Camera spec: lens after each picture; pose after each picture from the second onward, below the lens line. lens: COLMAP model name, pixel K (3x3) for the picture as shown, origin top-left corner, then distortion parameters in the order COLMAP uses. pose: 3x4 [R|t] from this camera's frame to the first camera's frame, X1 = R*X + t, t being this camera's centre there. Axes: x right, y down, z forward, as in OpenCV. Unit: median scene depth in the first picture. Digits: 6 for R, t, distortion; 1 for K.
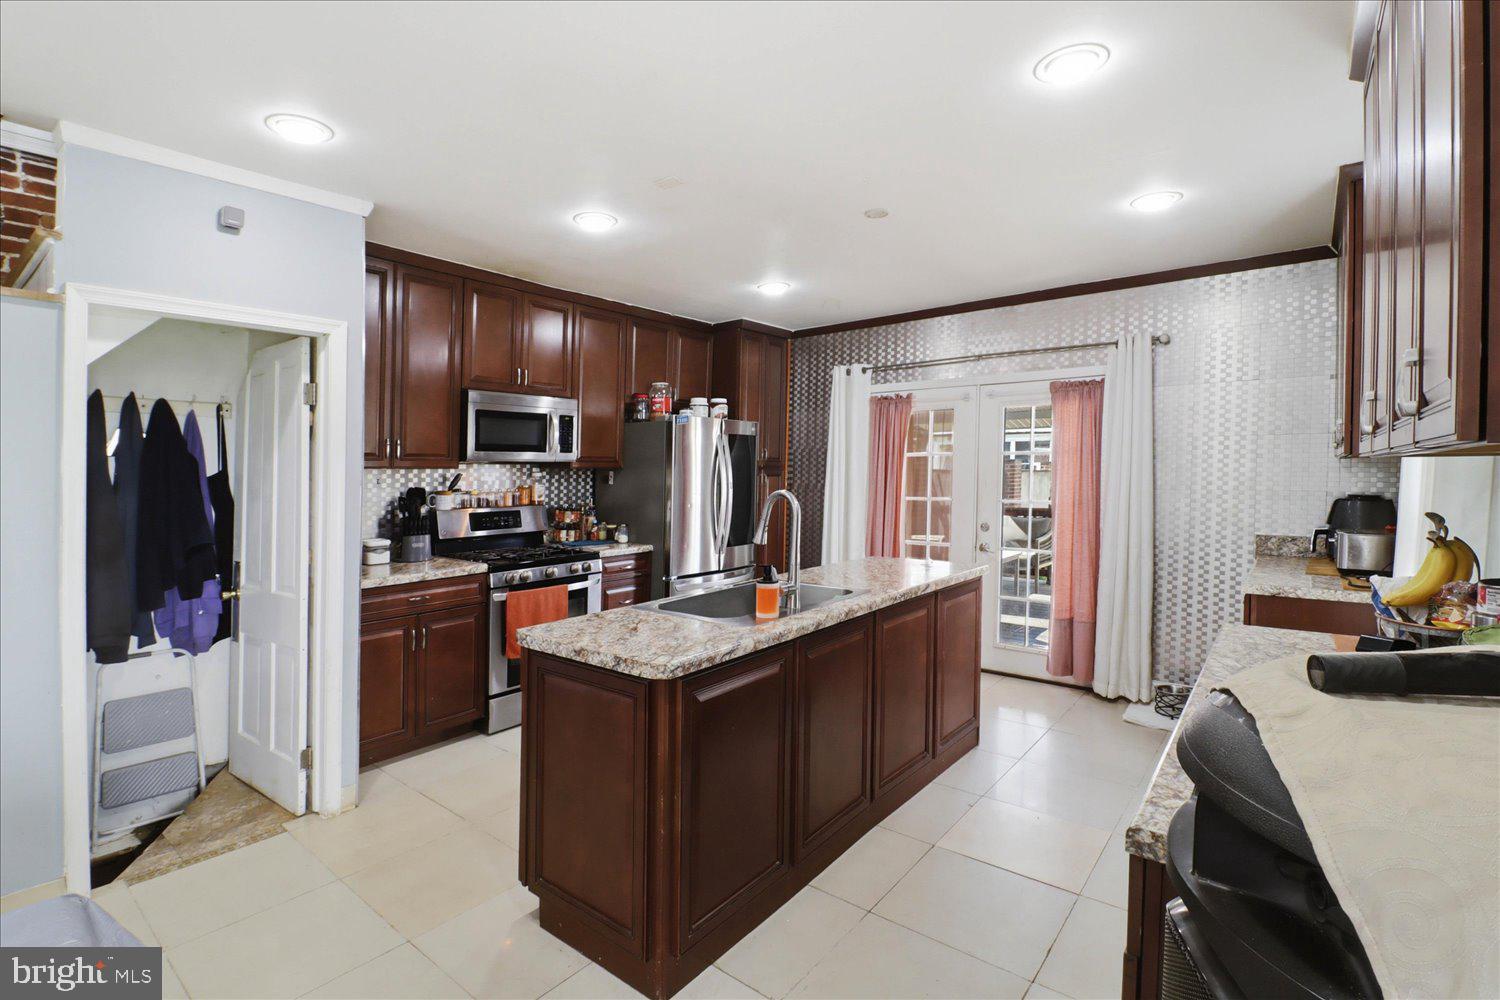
lens RADIAL K [[700.7, 0, 744.1], [0, 700.7, 493.2], [0, 0, 1]] dist [-0.007714, -0.007492]
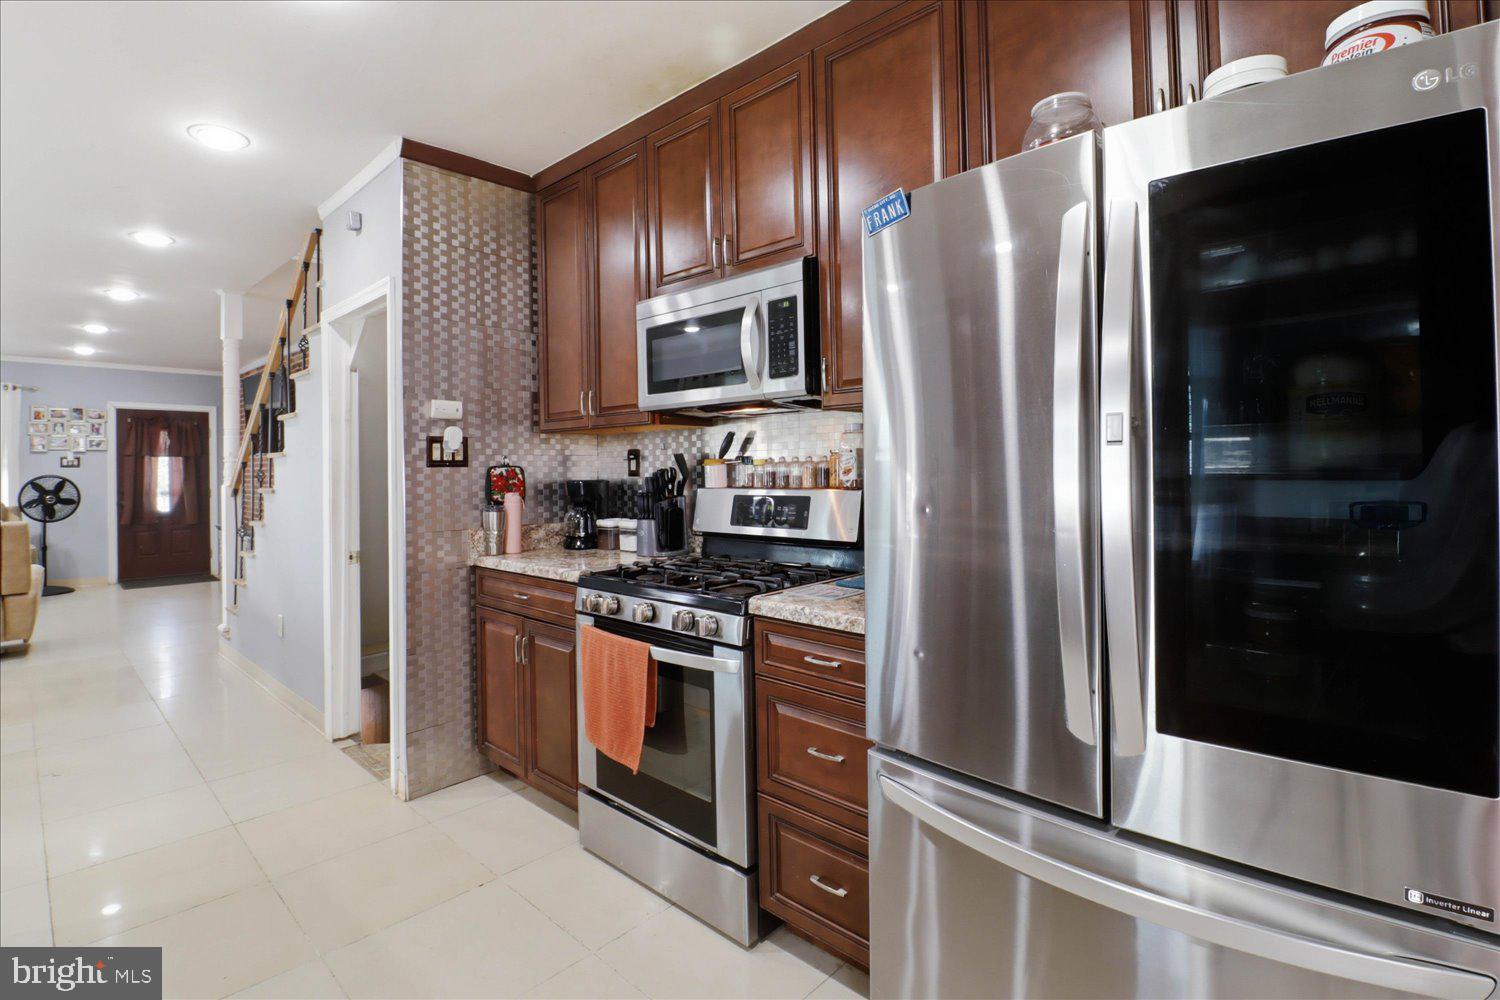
lens RADIAL K [[700.7, 0, 754.1], [0, 700.7, 468.8], [0, 0, 1]] dist [-0.007714, -0.007492]
pose [[-0.060383, 0.004875, -0.998163, 0.218819], [-0.021662, 0.999746, 0.006193, 0.000706], [0.997940, 0.021996, -0.060262, 1.010166]]
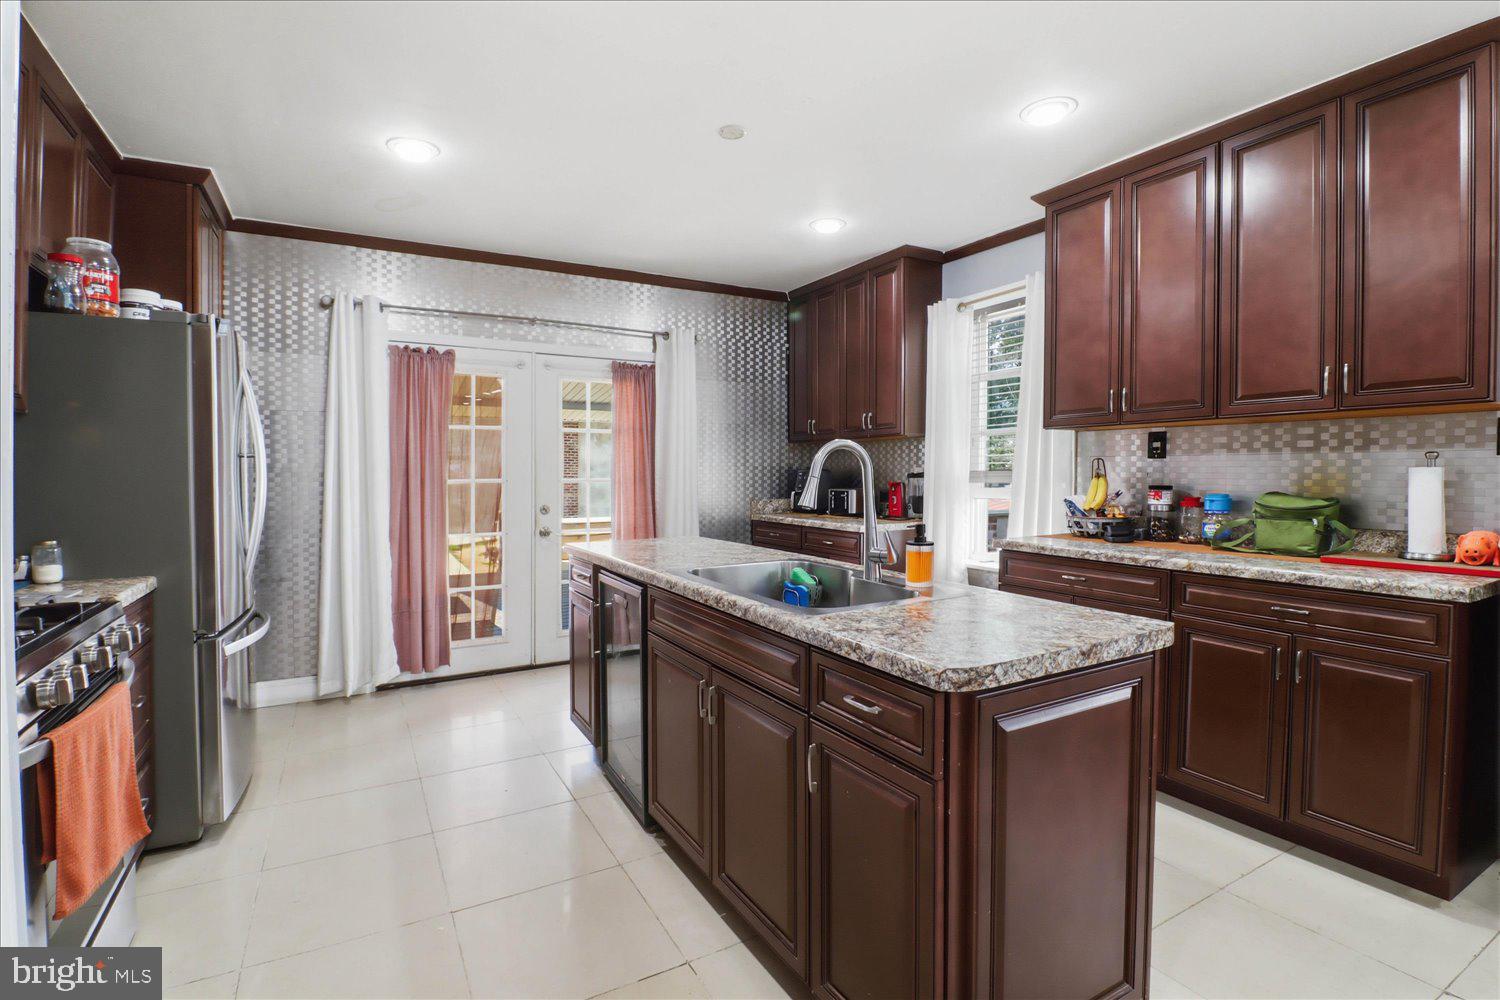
lens RADIAL K [[700.7, 0, 736.0], [0, 700.7, 490.7], [0, 0, 1]] dist [-0.007714, -0.007492]
pose [[0.368506, -0.021480, 0.929377, -0.466150], [0.027861, 0.999539, 0.012055, 0.021925], [-0.929208, 0.021451, 0.368935, 0.492544]]
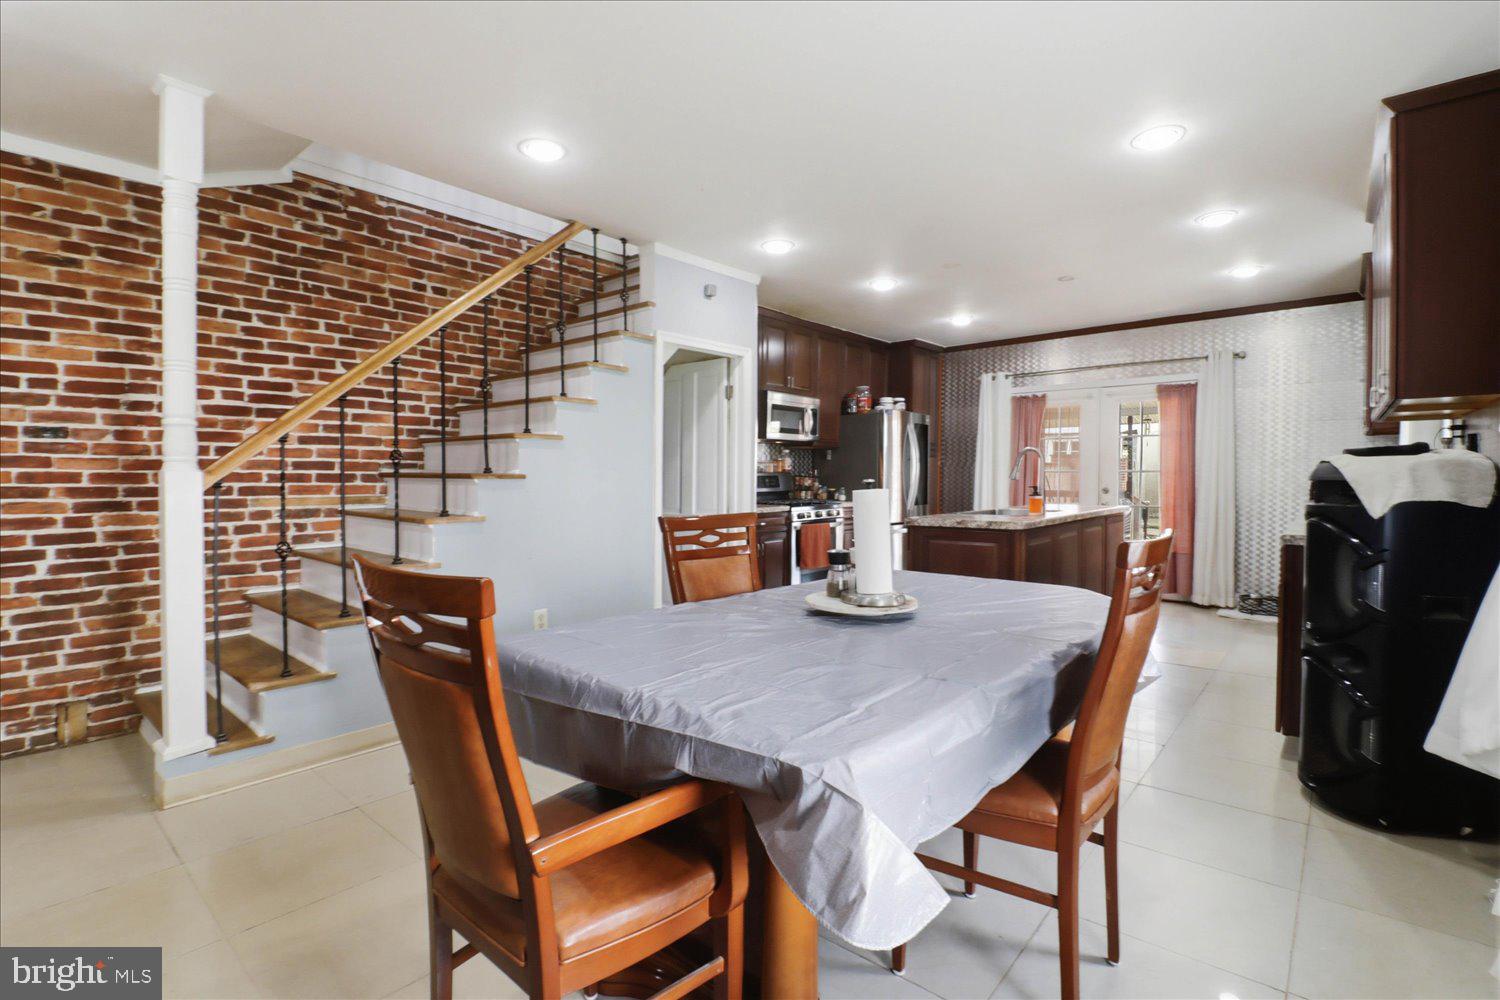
lens RADIAL K [[700.7, 0, 746.7], [0, 700.7, 488.6], [0, 0, 1]] dist [-0.007714, -0.007492]
pose [[0.999420, 0.002456, -0.033976, -0.351812], [-0.002948, 0.999891, -0.014443, 0.074807], [0.033937, 0.014535, 0.999318, -0.442395]]
